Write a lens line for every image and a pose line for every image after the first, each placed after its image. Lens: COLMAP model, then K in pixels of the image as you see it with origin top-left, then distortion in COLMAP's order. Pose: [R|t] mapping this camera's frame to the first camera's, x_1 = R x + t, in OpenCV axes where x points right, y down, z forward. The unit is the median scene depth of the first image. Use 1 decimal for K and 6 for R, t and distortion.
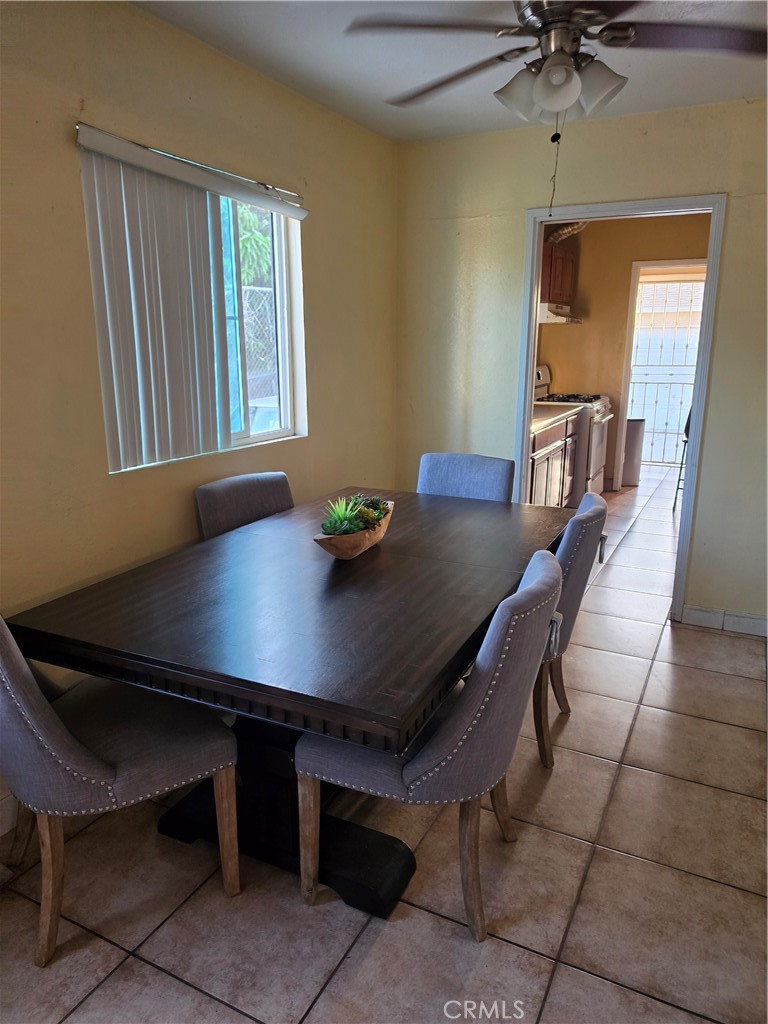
lens RADIAL K [[726.4, 0, 378.6], [0, 726.4, 519.3], [0, 0, 1]] dist [0.028092, -0.013891]
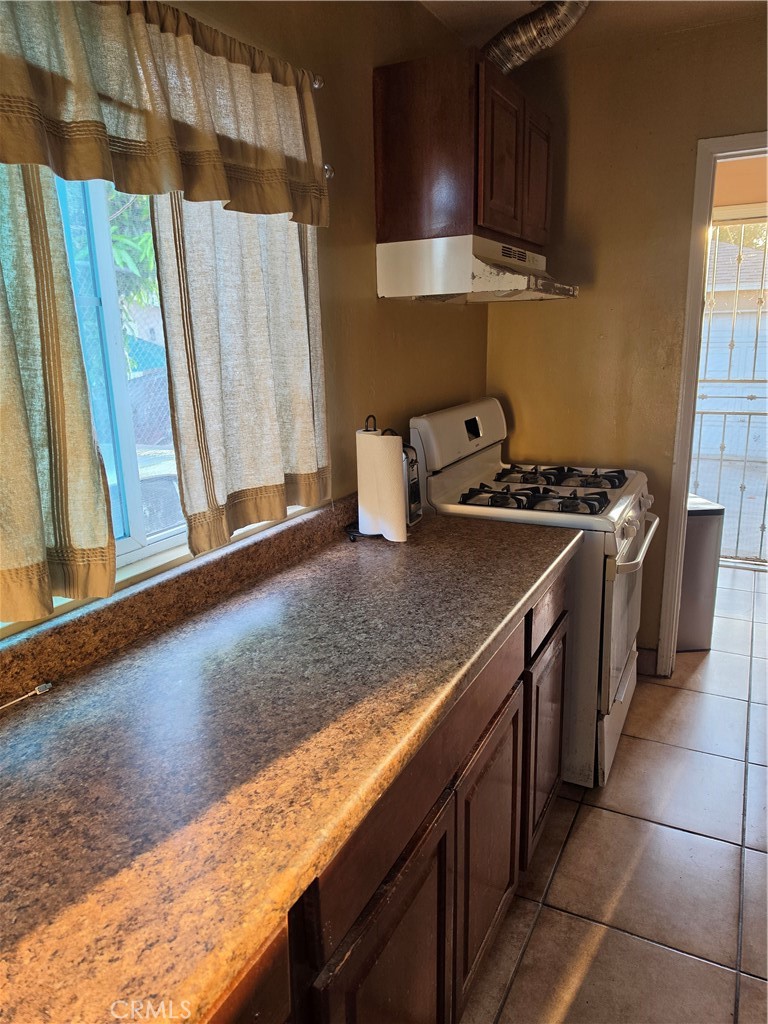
lens RADIAL K [[726.4, 0, 378.7], [0, 726.4, 513.7], [0, 0, 1]] dist [0.028092, -0.013891]
pose [[0.999667, -0.021096, -0.014838, 0.172185], [0.020939, 0.999724, -0.010643, -0.146087], [0.015058, 0.010328, 0.999833, 0.593133]]
